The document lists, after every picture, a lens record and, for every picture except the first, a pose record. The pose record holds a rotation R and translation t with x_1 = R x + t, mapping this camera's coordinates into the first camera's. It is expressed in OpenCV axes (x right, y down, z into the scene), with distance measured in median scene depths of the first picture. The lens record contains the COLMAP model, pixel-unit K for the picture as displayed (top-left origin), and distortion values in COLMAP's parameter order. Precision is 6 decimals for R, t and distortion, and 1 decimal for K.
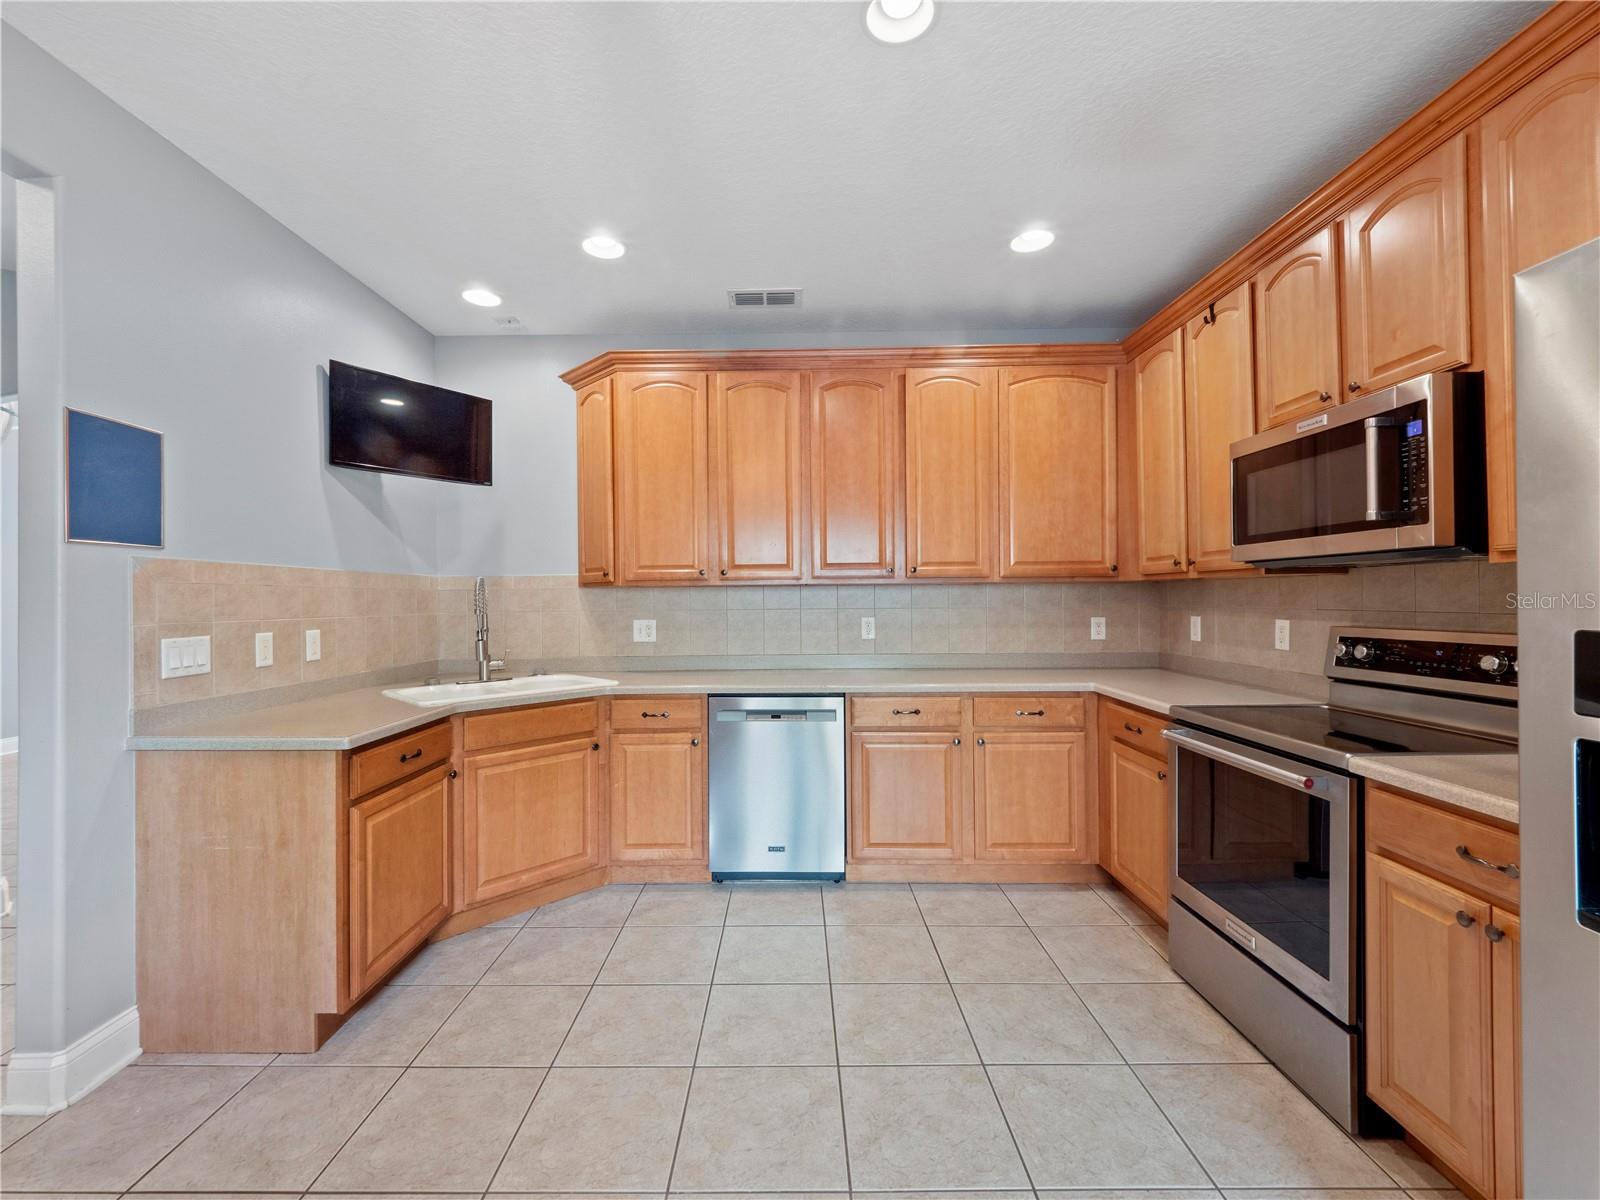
lens RADIAL K [[675.3, 0, 772.5], [0, 675.3, 595.3], [0, 0, 1]] dist [0.001815, -0.003428]
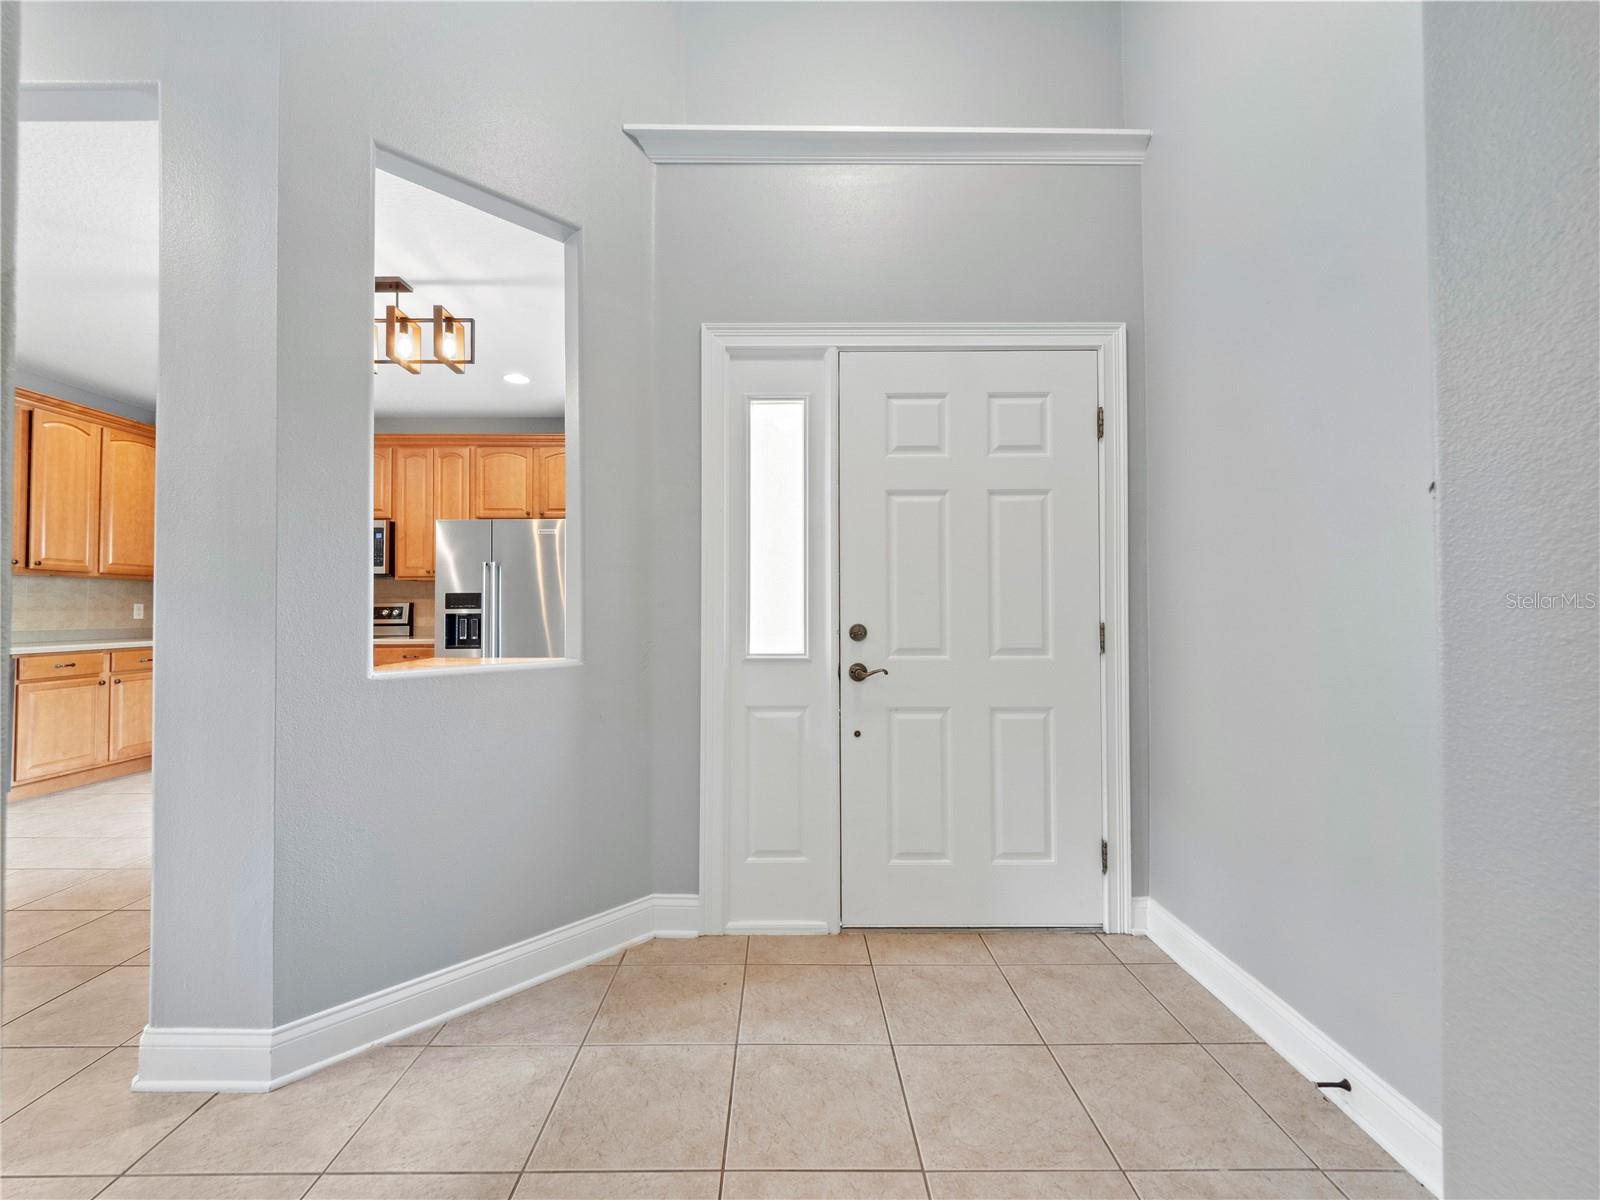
lens RADIAL K [[675.3, 0, 797.8], [0, 675.3, 596.8], [0, 0, 1]] dist [0.001815, -0.003428]
pose [[-0.021313, 0.029449, 0.999339, -1.238147], [-0.000517, 0.999566, -0.029467, 0.072029], [-0.999773, -0.001145, -0.021289, -0.492463]]
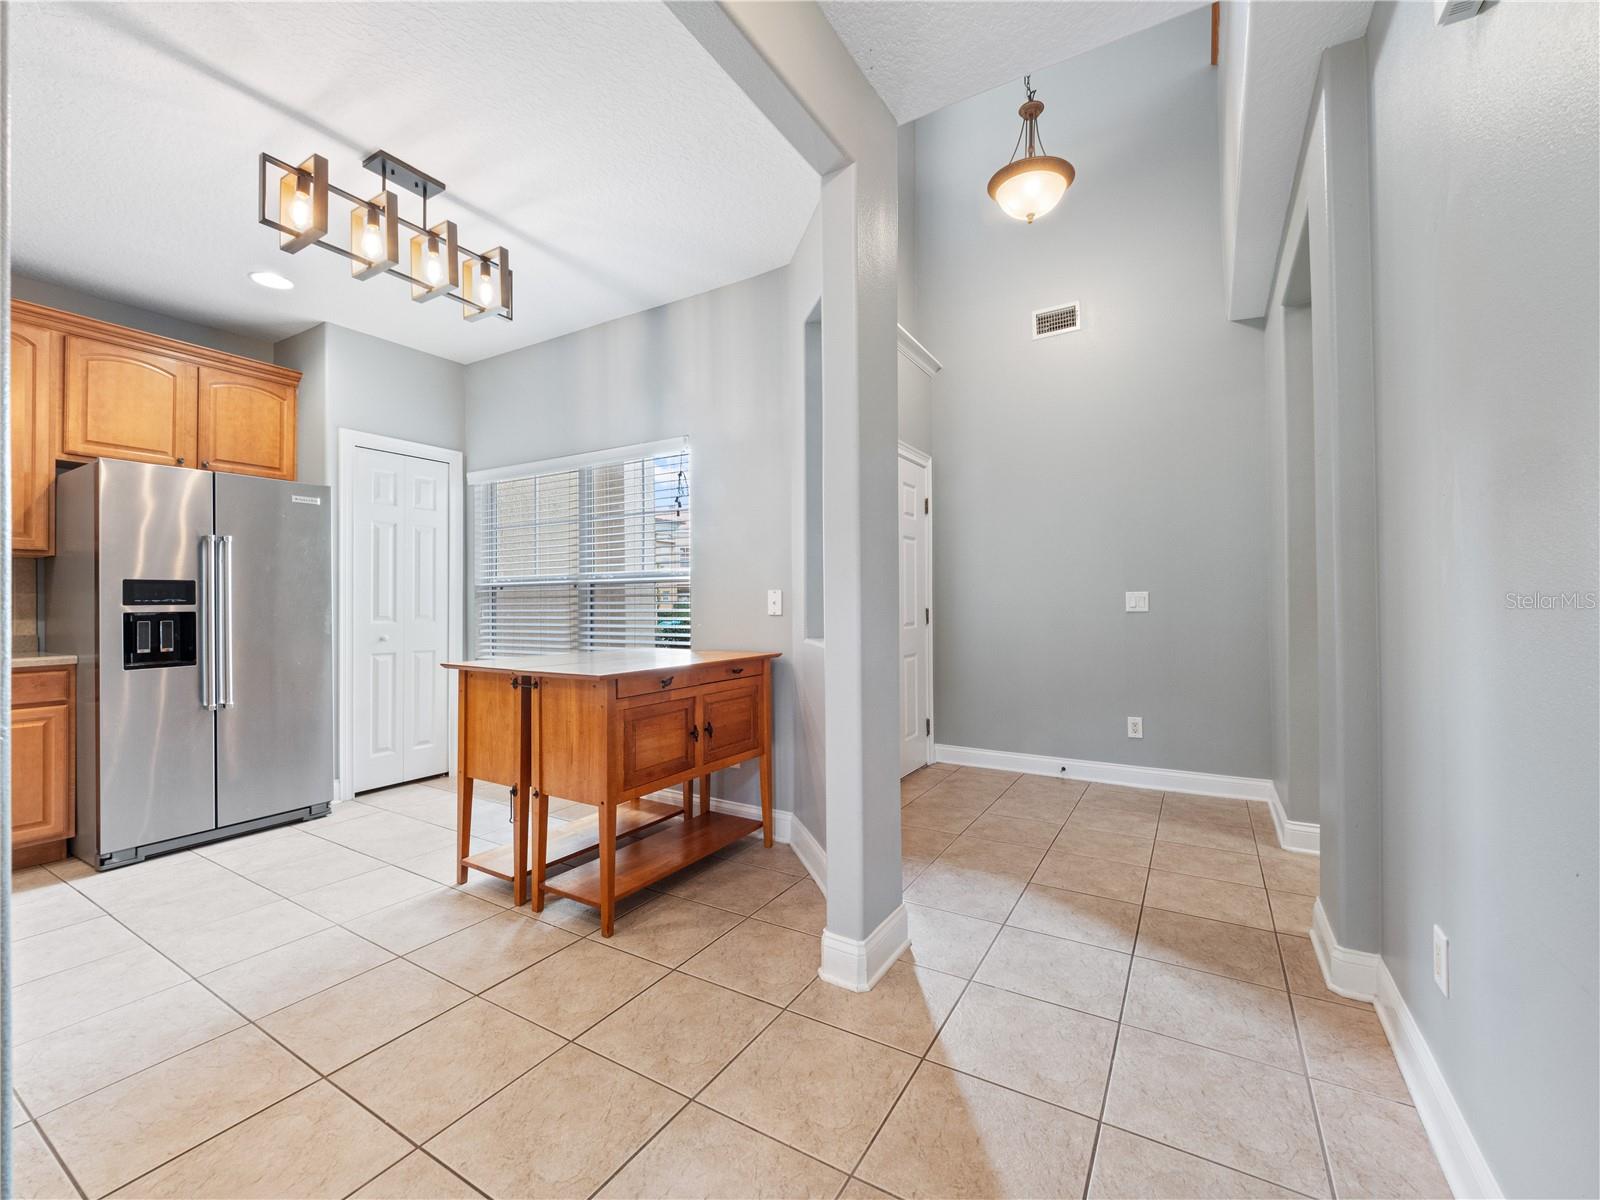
lens RADIAL K [[675.3, 0, 778.4], [0, 675.3, 596.3], [0, 0, 1]] dist [0.001815, -0.003428]
pose [[-0.856491, 0.021089, 0.515730, -0.956281], [0.014137, 0.999749, -0.017403, 0.072347], [-0.515968, -0.007615, -0.856574, 0.654284]]
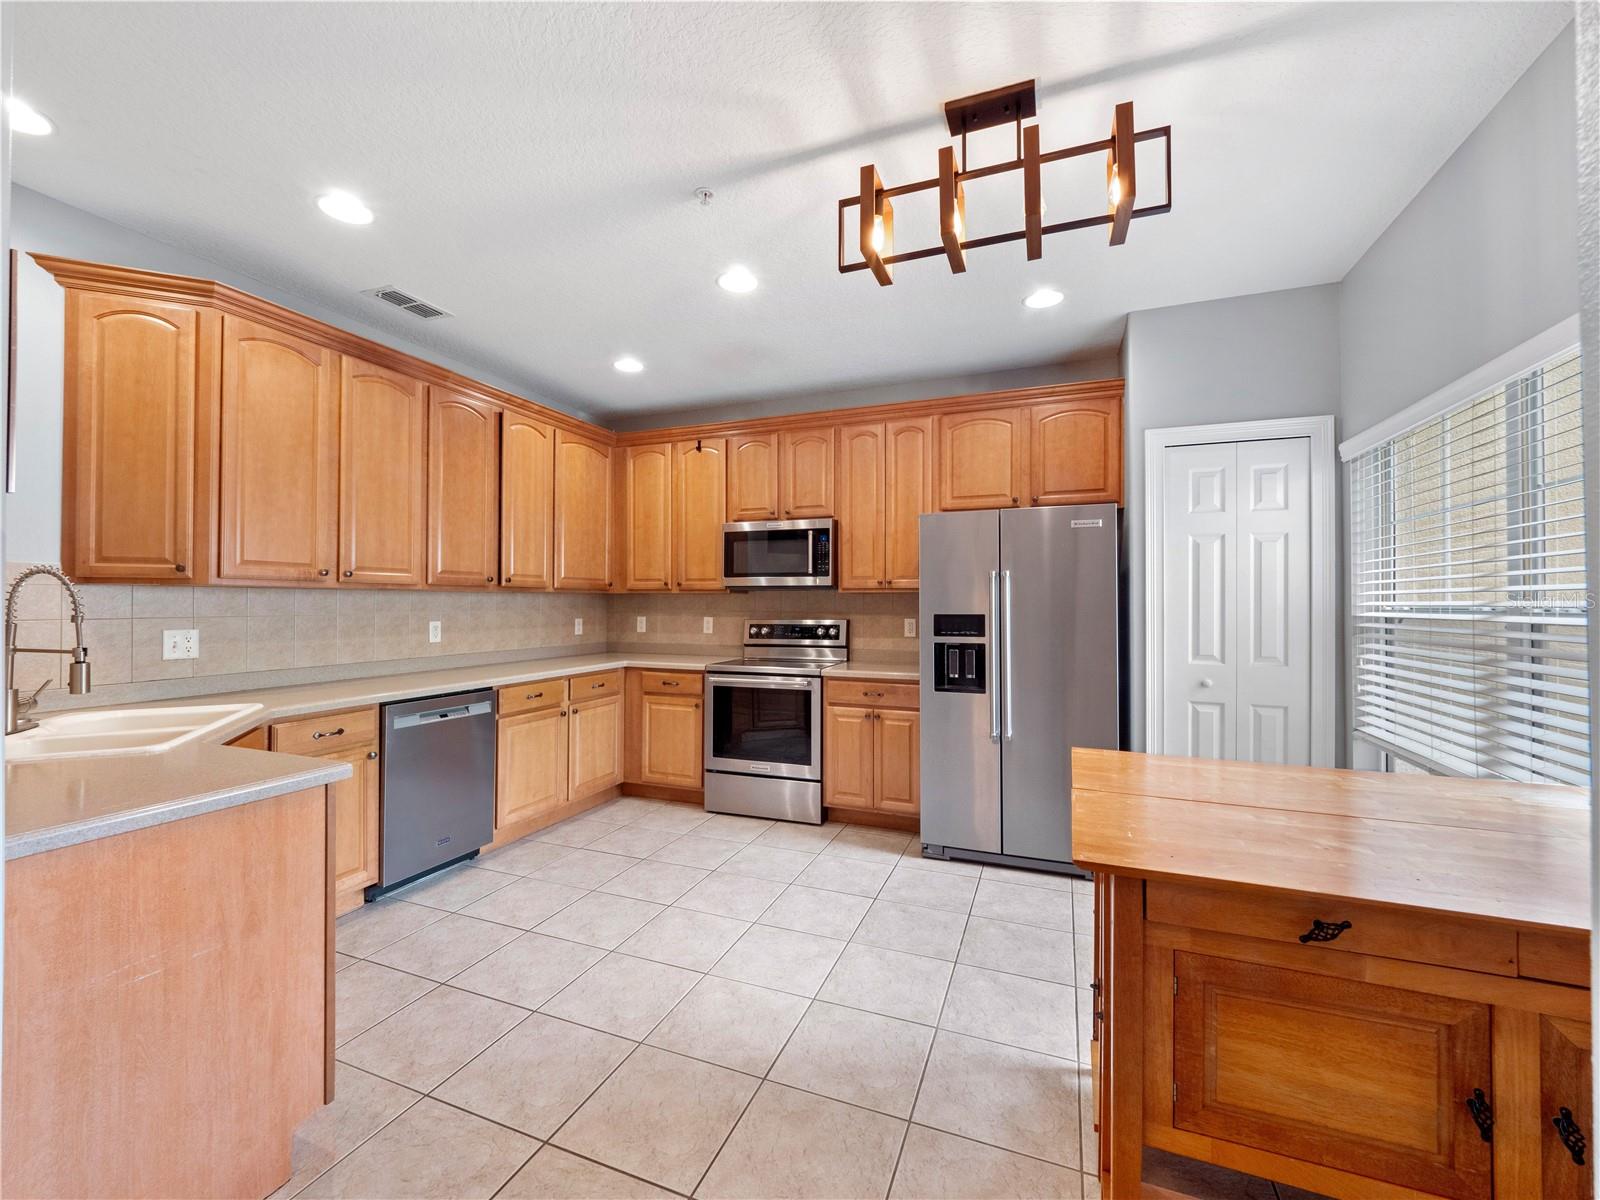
lens RADIAL K [[675.3, 0, 798.9], [0, 675.3, 594.6], [0, 0, 1]] dist [0.001815, -0.003428]
pose [[0.350890, 0.020524, 0.936192, -0.795406], [-0.008529, 0.999788, -0.018722, 0.006556], [-0.936378, -0.001415, 0.350991, 0.113642]]
